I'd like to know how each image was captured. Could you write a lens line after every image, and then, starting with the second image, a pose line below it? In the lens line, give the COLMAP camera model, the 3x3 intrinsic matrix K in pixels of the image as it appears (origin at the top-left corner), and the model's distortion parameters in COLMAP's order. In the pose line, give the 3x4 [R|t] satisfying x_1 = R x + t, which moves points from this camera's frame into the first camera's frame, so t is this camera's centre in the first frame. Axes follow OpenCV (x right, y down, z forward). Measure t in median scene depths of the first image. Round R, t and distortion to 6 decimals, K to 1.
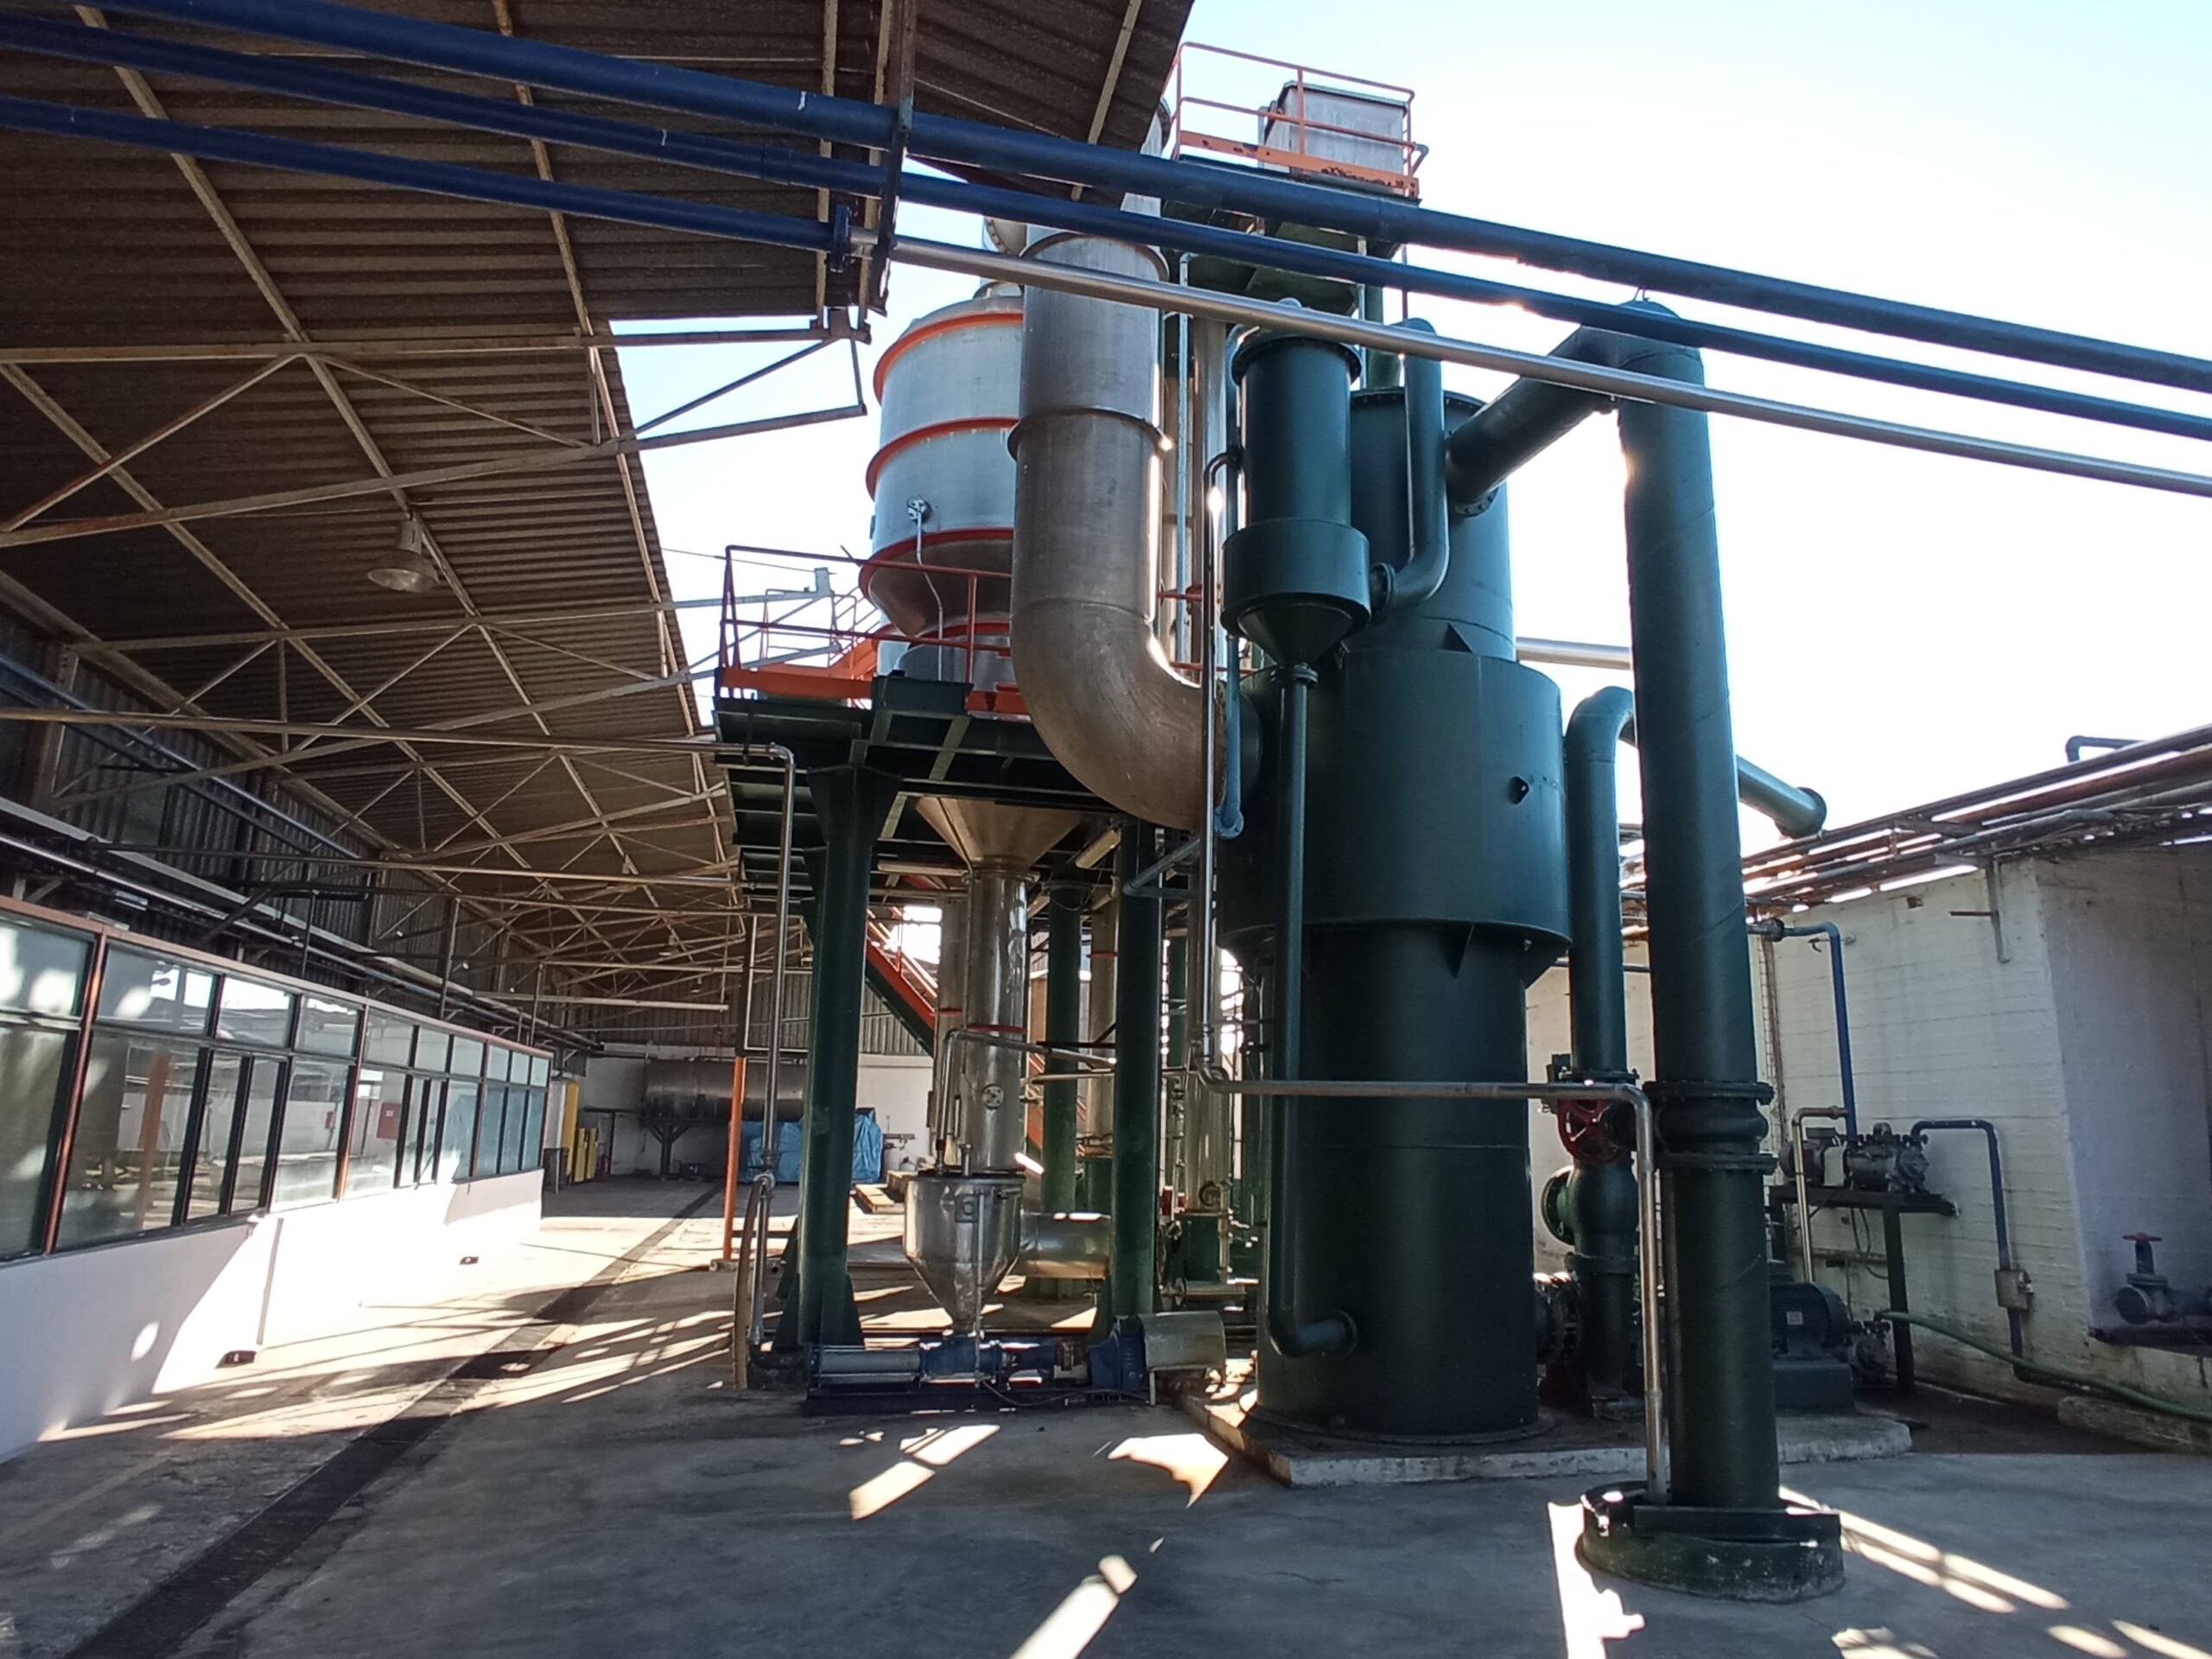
lens RADIAL K [[1351.4, 0, 1106.0], [0, 1351.4, 829.5], [0, 0, 1]] dist [0.081485, -0.000260]
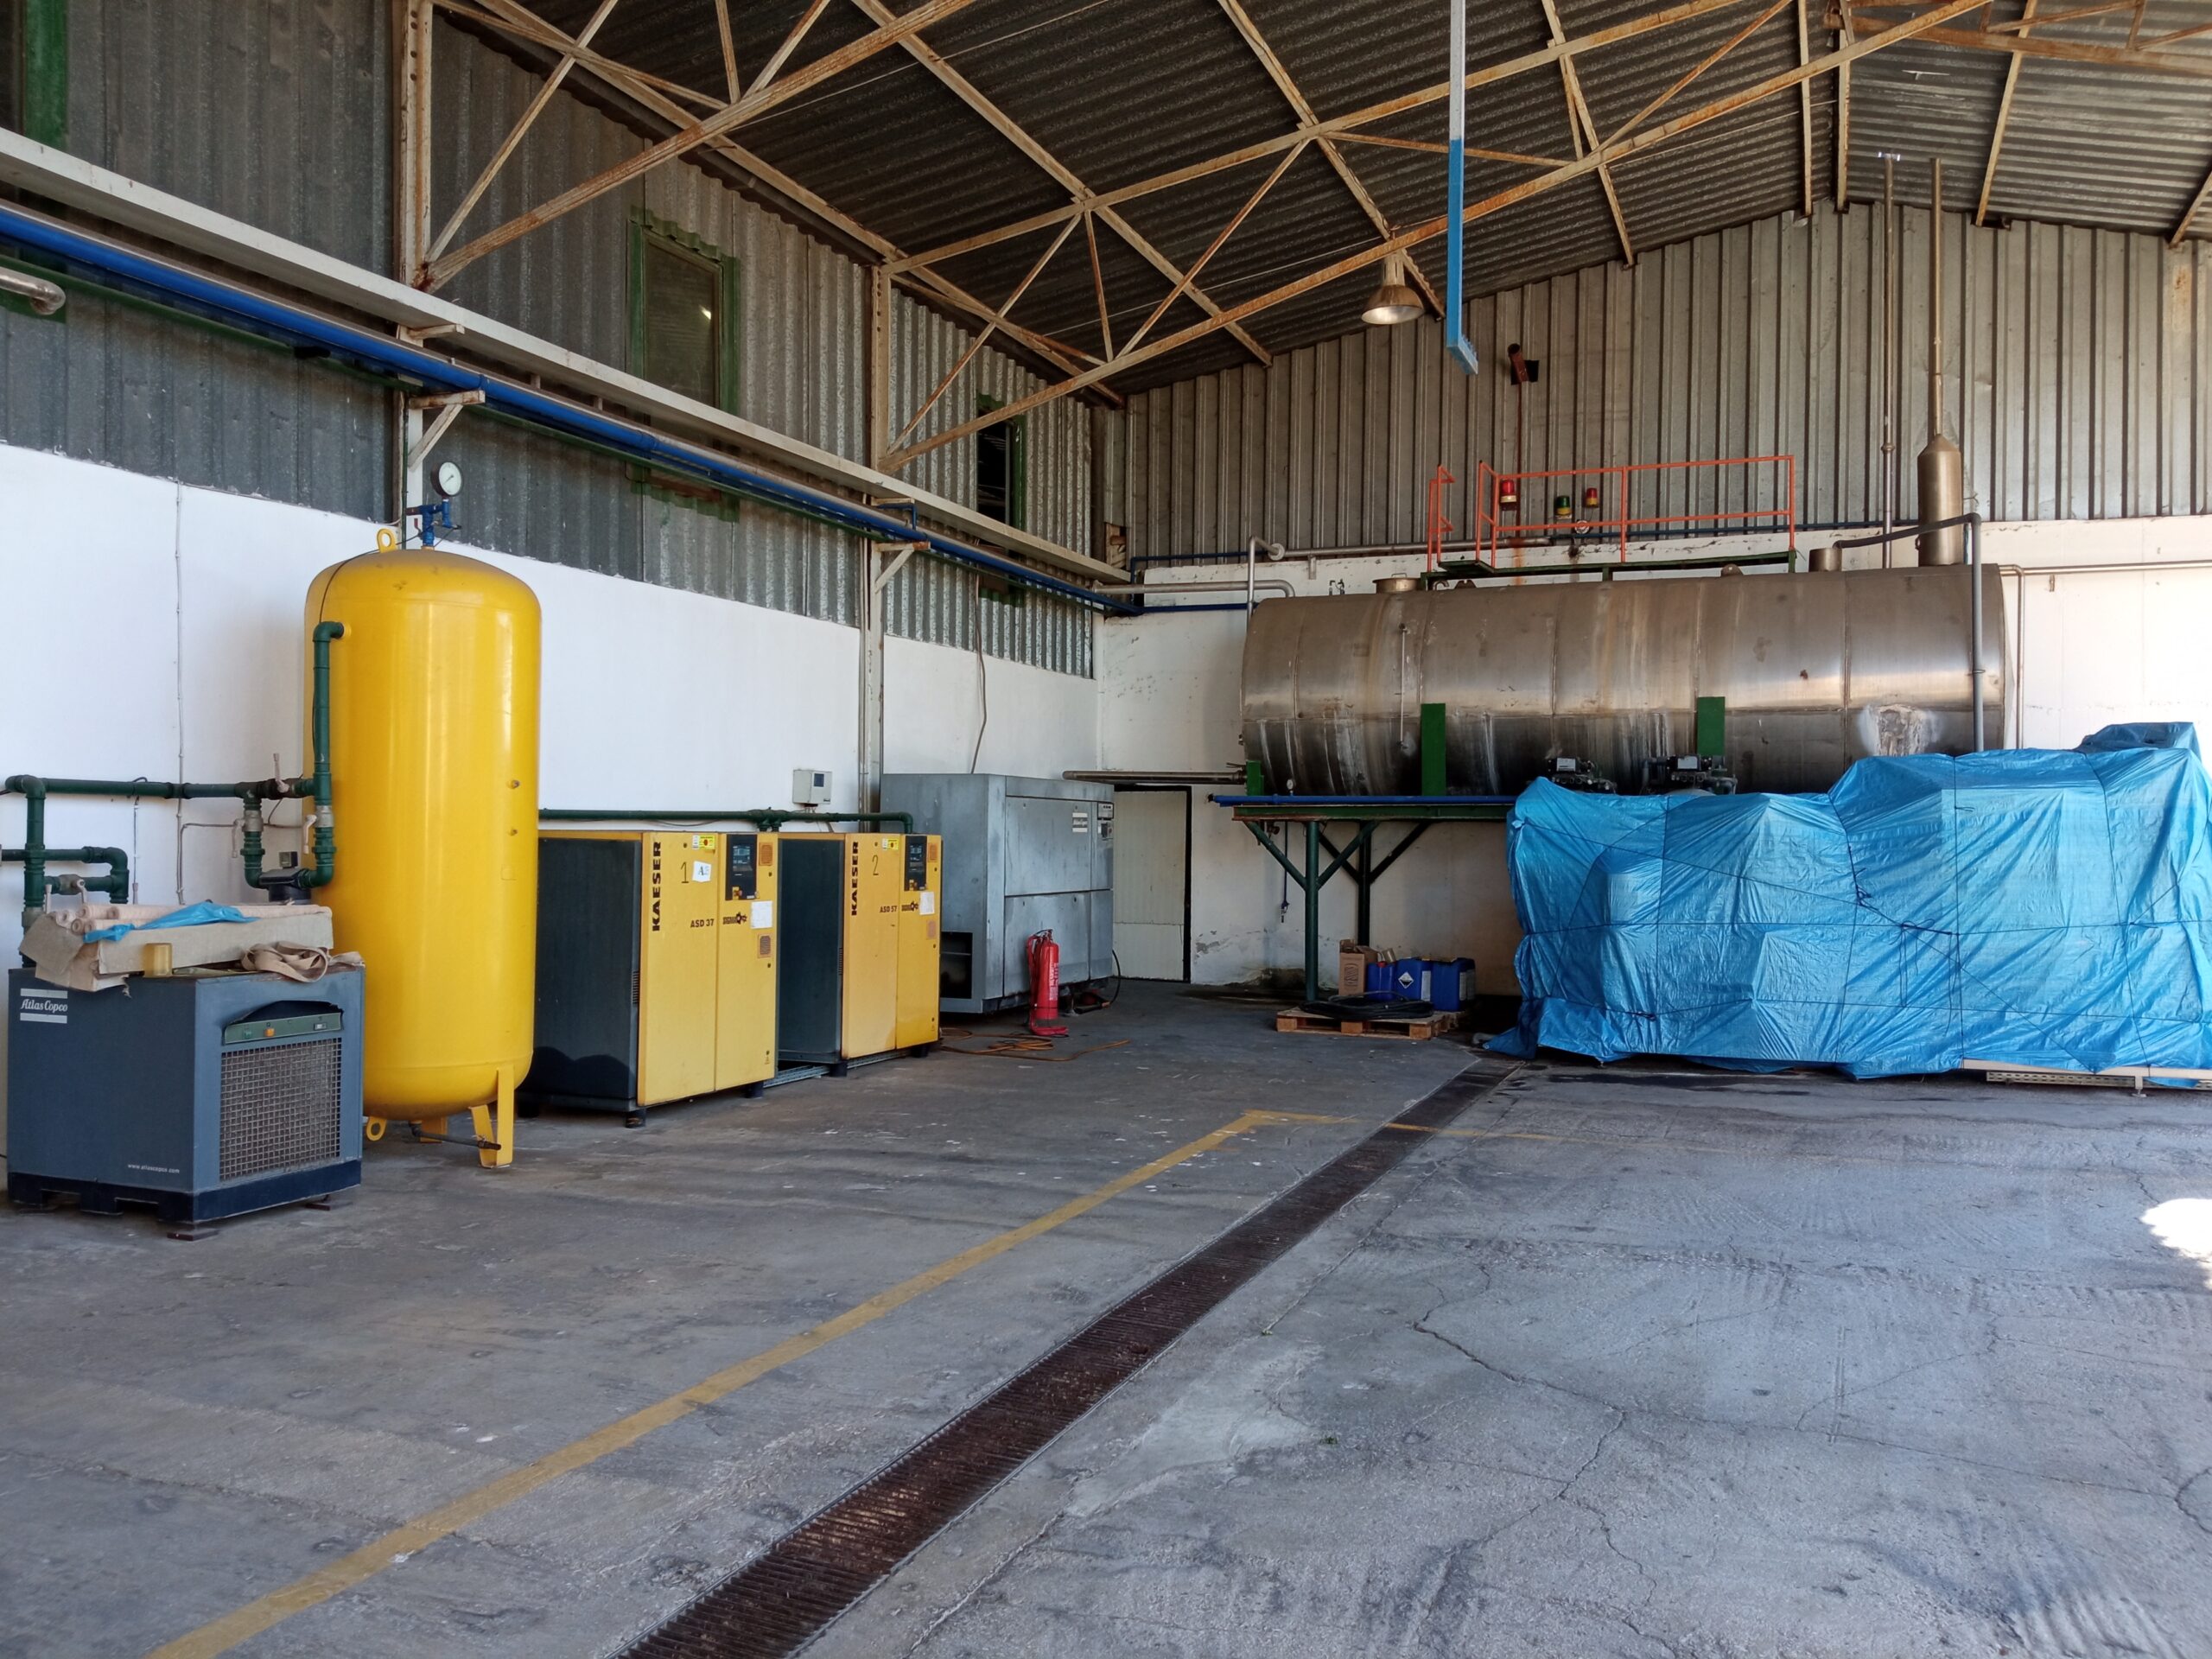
lens RADIAL K [[1839.3, 0, 1106.0], [0, 1839.3, 829.5], [0, 0, 1]] dist [0.000817, 0.002055]
pose [[0.825072, -0.013983, -0.564854, -0.108479], [0.125856, 0.979127, 0.159597, 0.110145], [0.550832, -0.202769, 0.809610, 0.487514]]
